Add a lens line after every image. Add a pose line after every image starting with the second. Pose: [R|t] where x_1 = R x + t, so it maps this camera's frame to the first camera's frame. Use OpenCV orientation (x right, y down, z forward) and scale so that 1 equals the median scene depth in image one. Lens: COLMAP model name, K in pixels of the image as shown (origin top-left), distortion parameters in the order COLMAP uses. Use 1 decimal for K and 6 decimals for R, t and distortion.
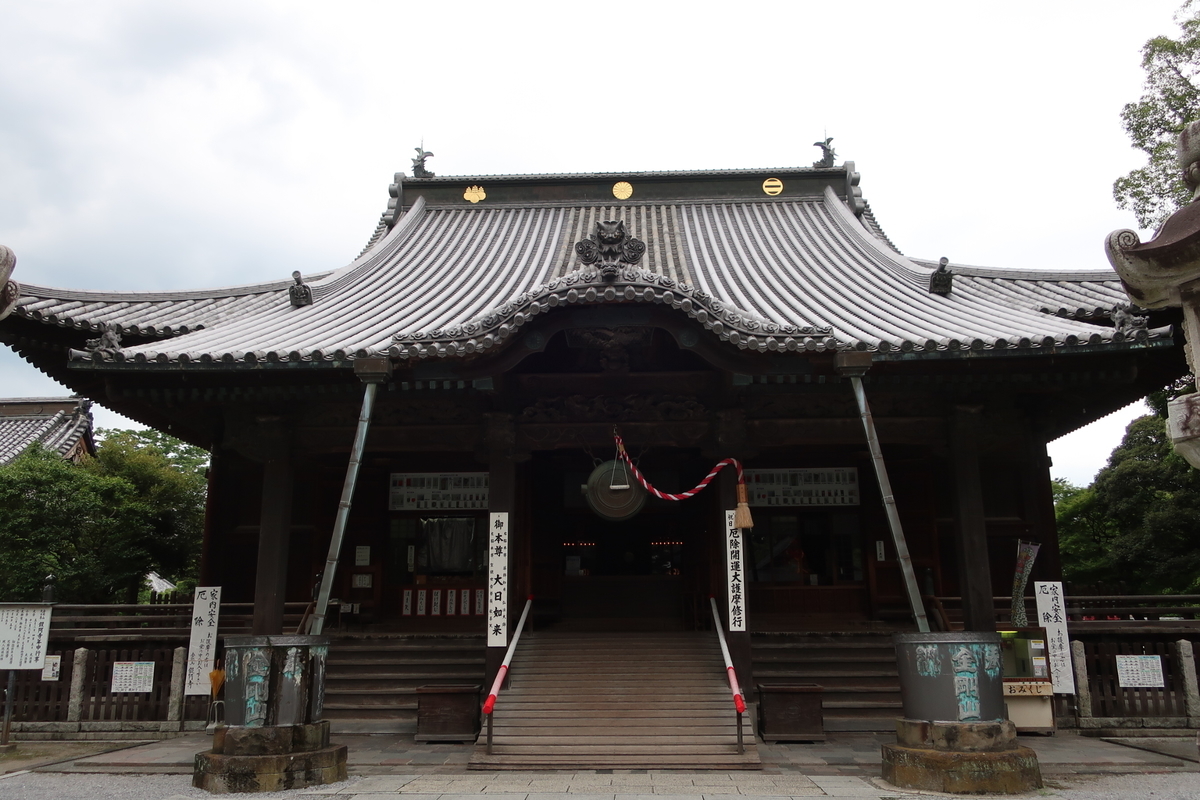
lens RADIAL K [[936.4, 0, 600.0], [0, 936.4, 400.0], [0, 0, 1]] dist [0.001468, 0.003629]
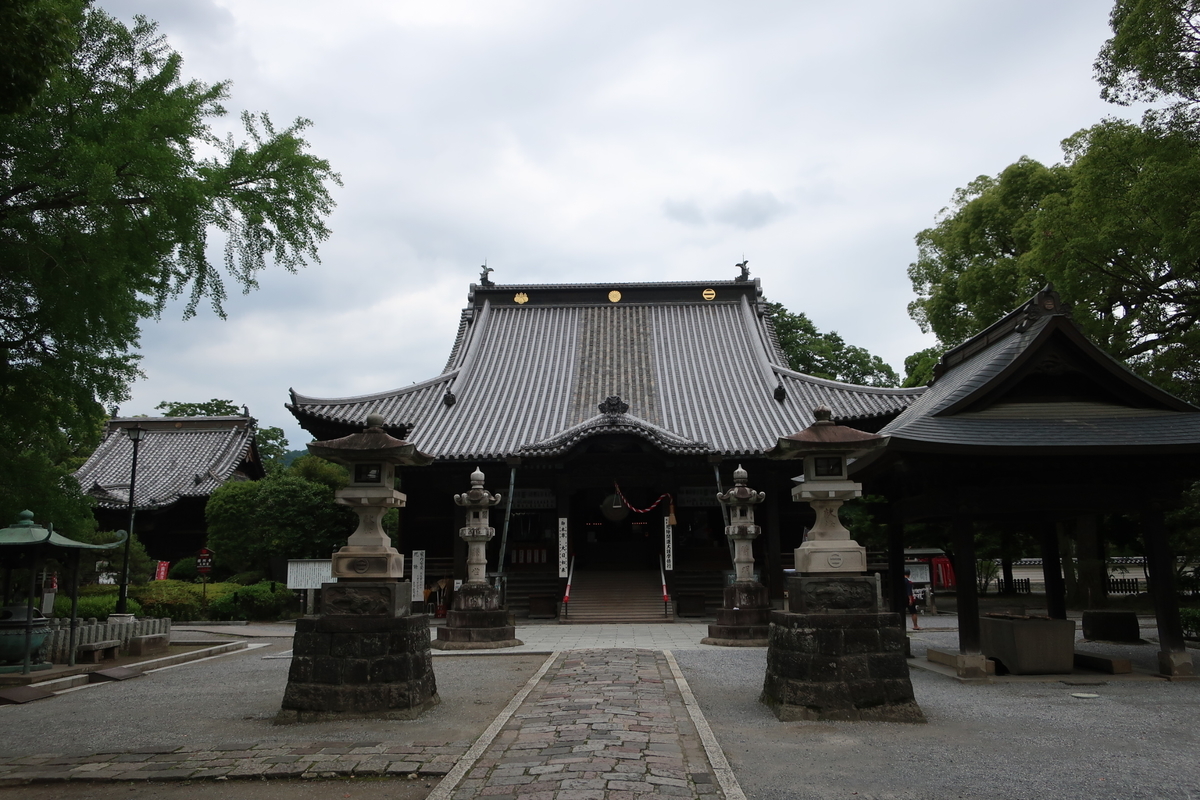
lens RADIAL K [[936.4, 0, 600.0], [0, 936.4, 400.0], [0, 0, 1]] dist [0.001468, 0.003629]
pose [[0.999863, -0.003083, 0.016289, -0.027590], [0.002072, 0.998094, 0.061677, -0.147999], [-0.016448, -0.061635, 0.997963, -0.600750]]
